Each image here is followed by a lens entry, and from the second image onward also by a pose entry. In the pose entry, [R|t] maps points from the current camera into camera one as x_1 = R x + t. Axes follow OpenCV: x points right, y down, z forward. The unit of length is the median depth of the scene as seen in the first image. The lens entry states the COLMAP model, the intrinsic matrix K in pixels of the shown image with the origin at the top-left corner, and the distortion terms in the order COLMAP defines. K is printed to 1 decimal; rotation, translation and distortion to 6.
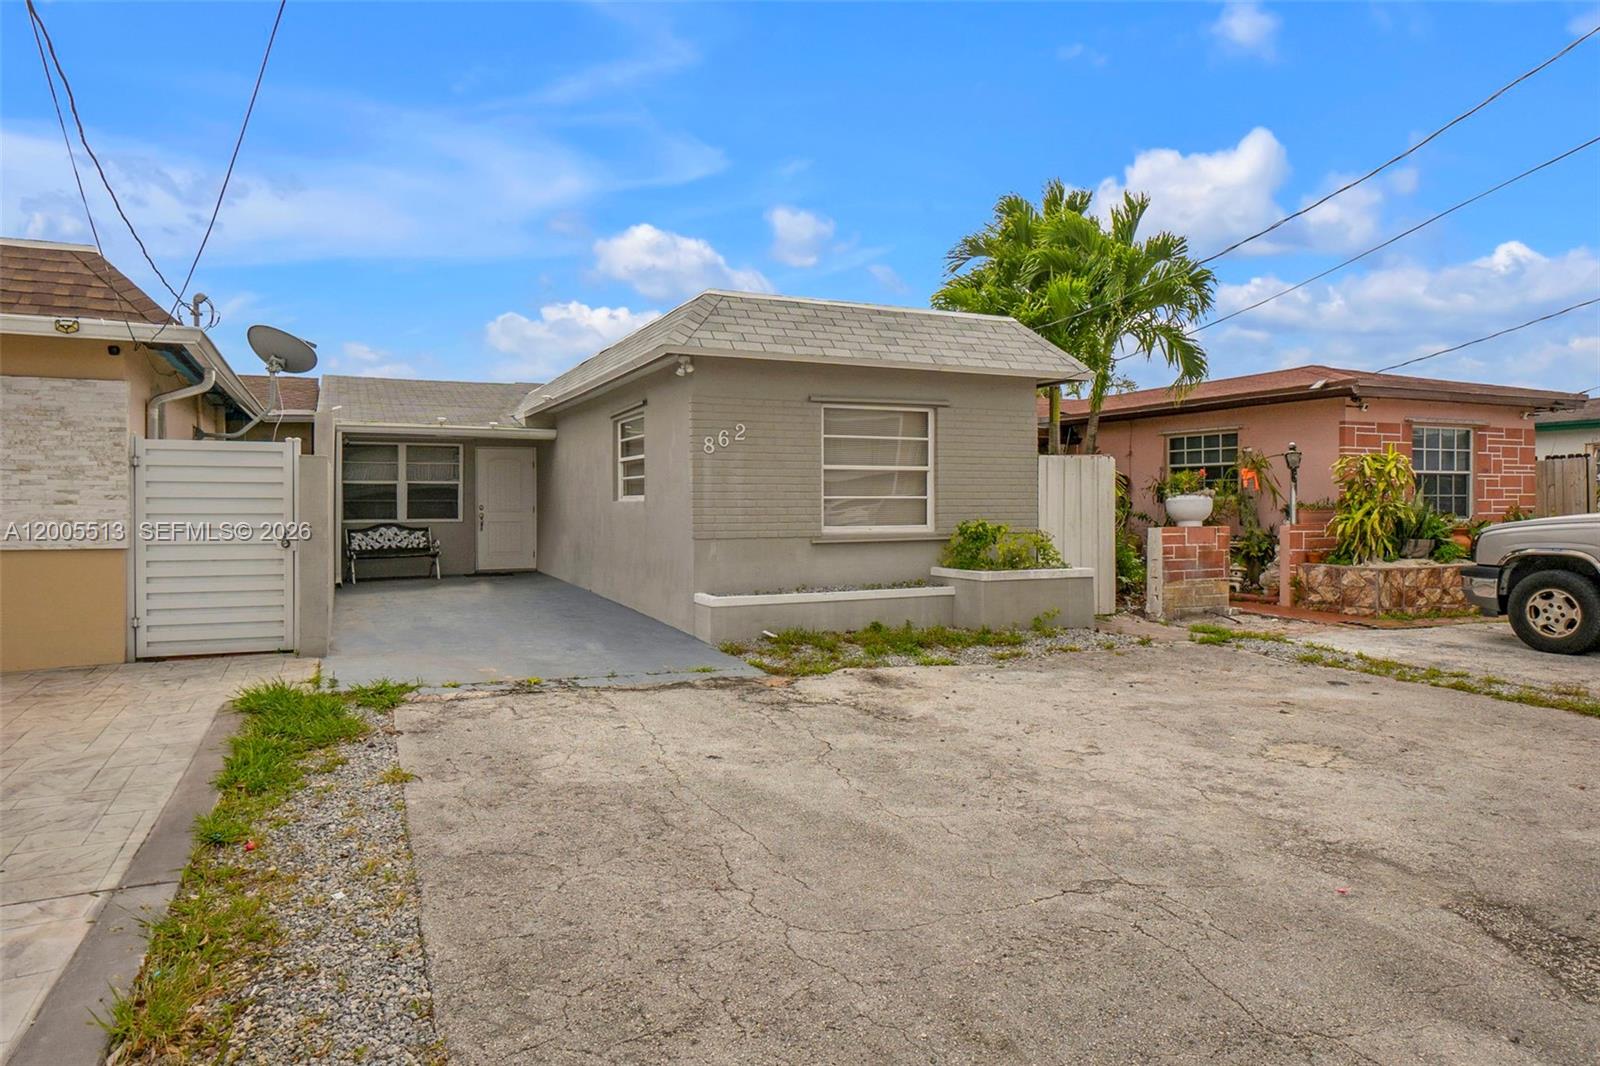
lens RADIAL K [[978.7, 0, 789.9], [0, 978.7, 498.9], [0, 0, 1]] dist [-0.018657, 0.019935]
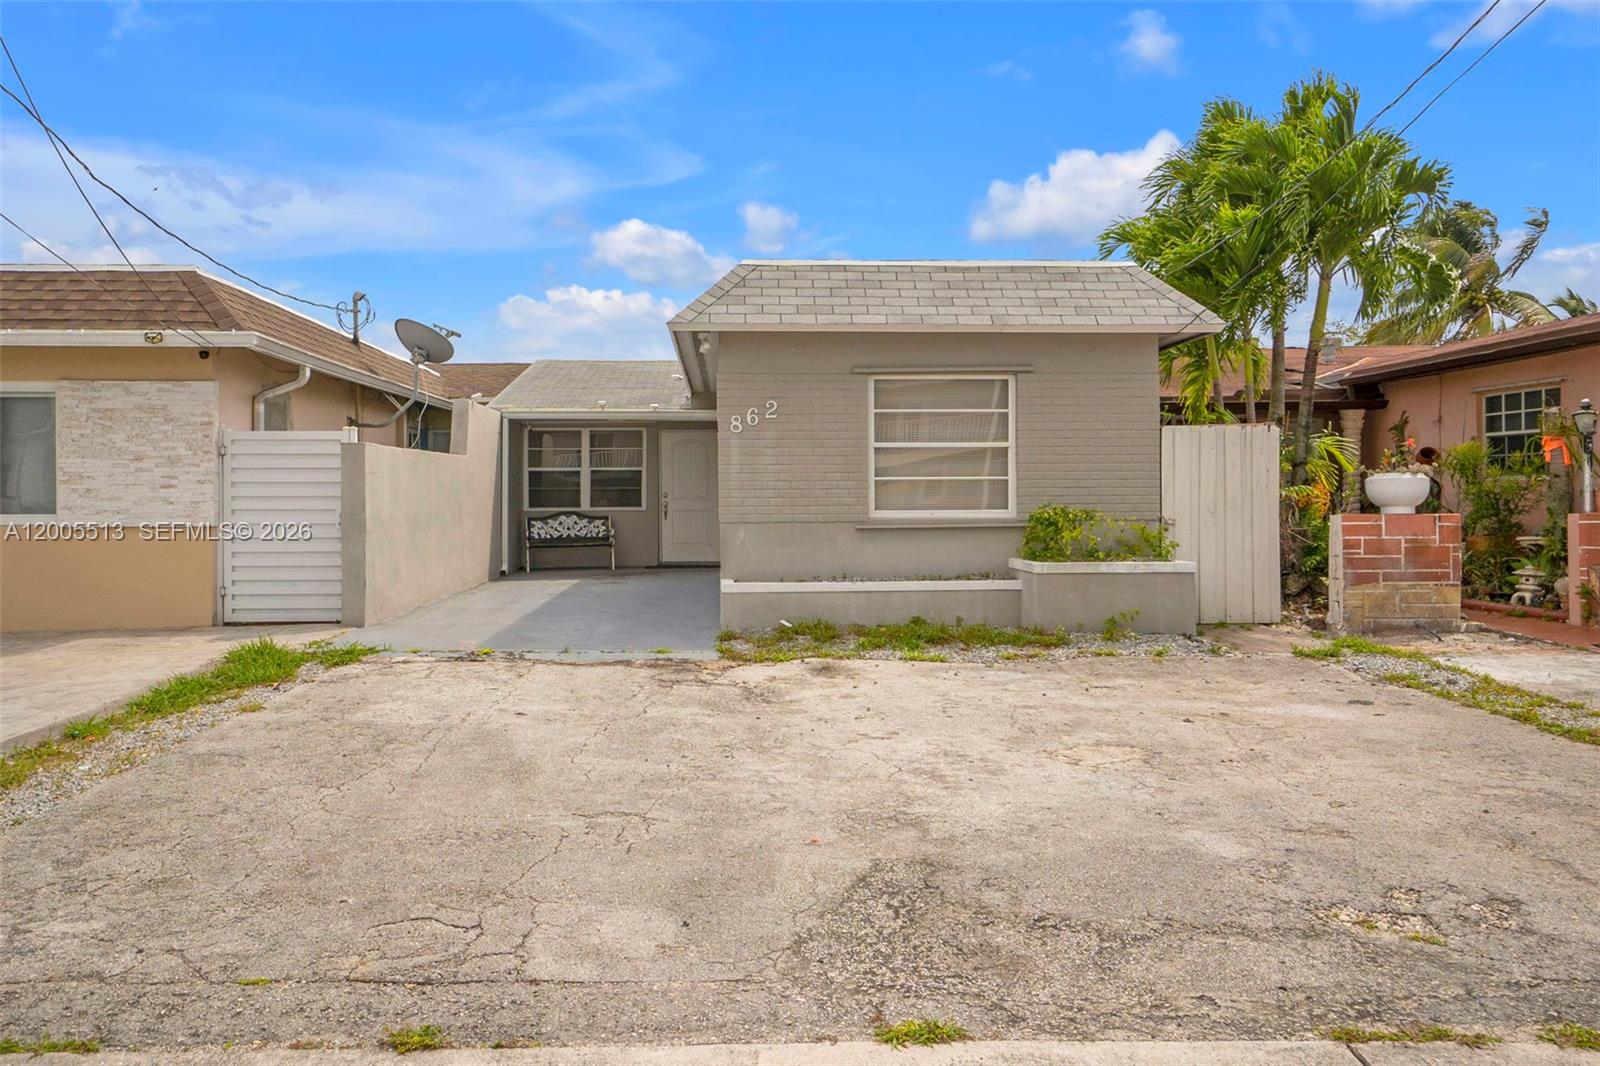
lens RADIAL K [[1233.0, 0, 801.8], [0, 1233.0, 481.8], [0, 0, 1]] dist [0.026632, 0.003212]
pose [[0.932622, -0.007648, -0.360774, 0.364432], [0.005003, 0.999953, -0.008265, 0.010088], [0.360820, 0.005903, 0.932617, -0.085345]]
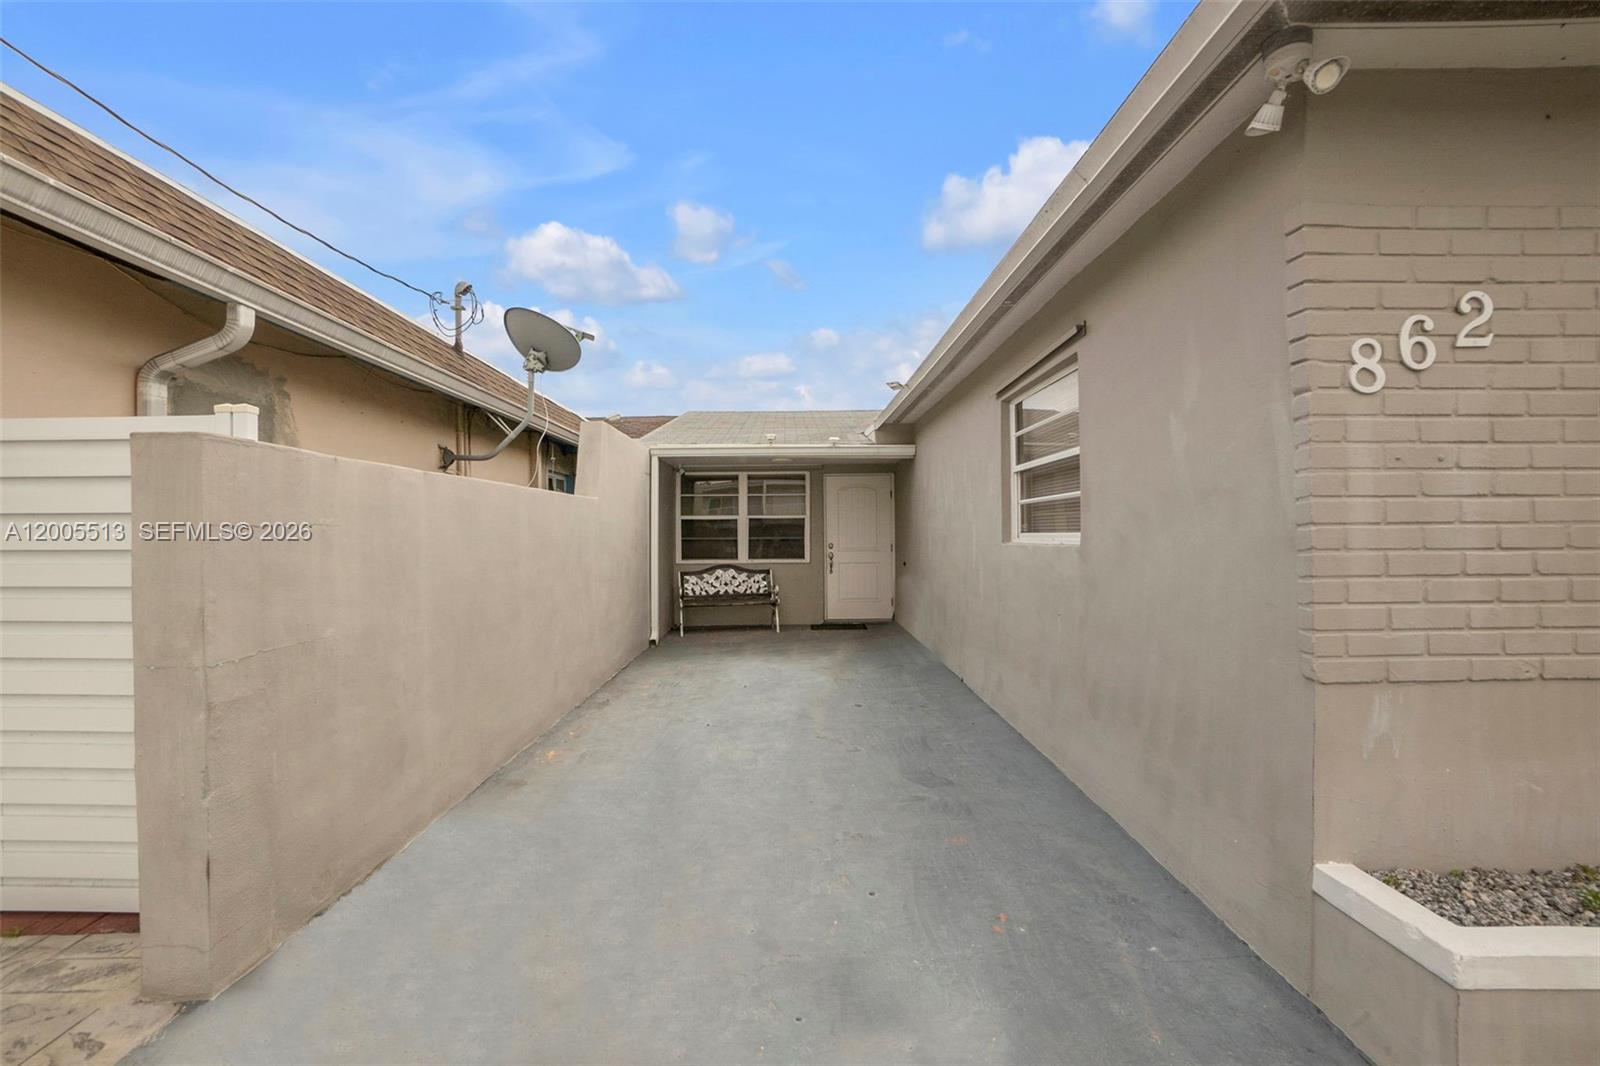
lens RADIAL K [[724.1, 0, 790.0], [0, 724.1, 530.7], [0, 0, 1]] dist [-0.067348, 0.026438]
pose [[0.908715, -0.007503, -0.417350, -0.136321], [0.007713, 0.999970, -0.001182, -0.005593], [0.417346, -0.002145, 0.908745, 0.654882]]
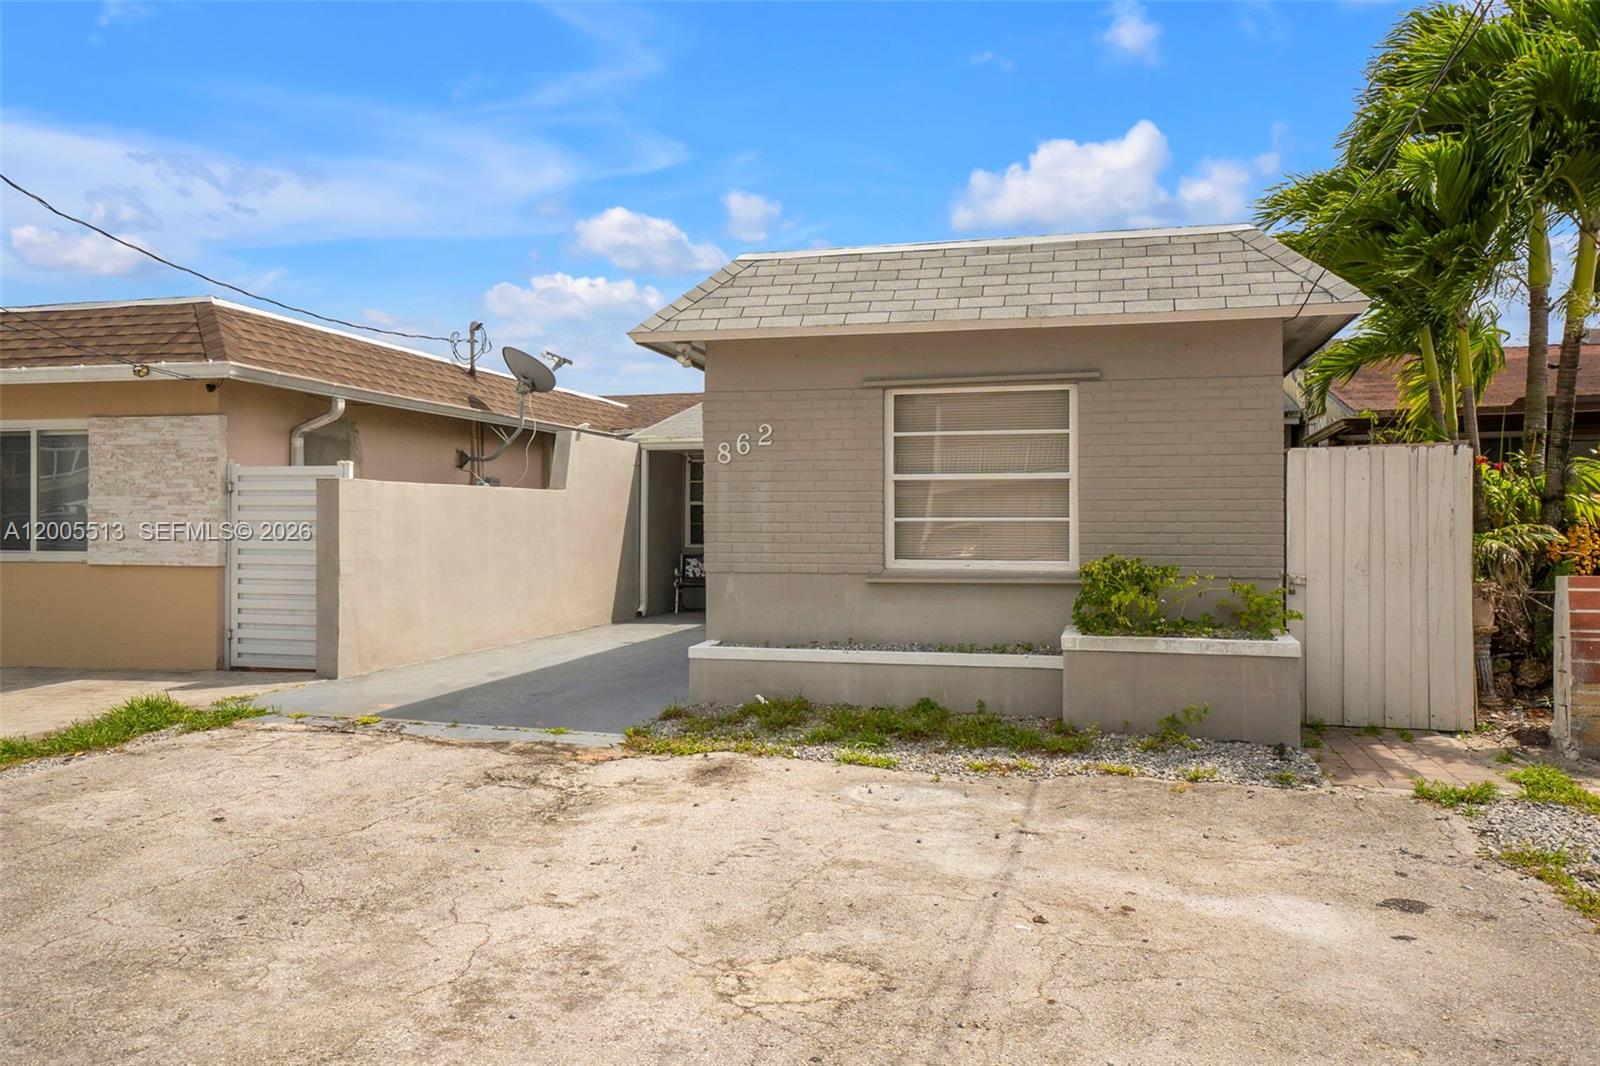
lens RADIAL K [[1217.2, 0, 794.1], [0, 1217.2, 512.6], [0, 0, 1]] dist [0.033031, 0.001802]
pose [[0.776833, -0.004701, -0.629689, 0.514835], [-0.000297, 0.999969, -0.007832, 0.000413], [0.629707, 0.006271, 0.776808, 0.243805]]
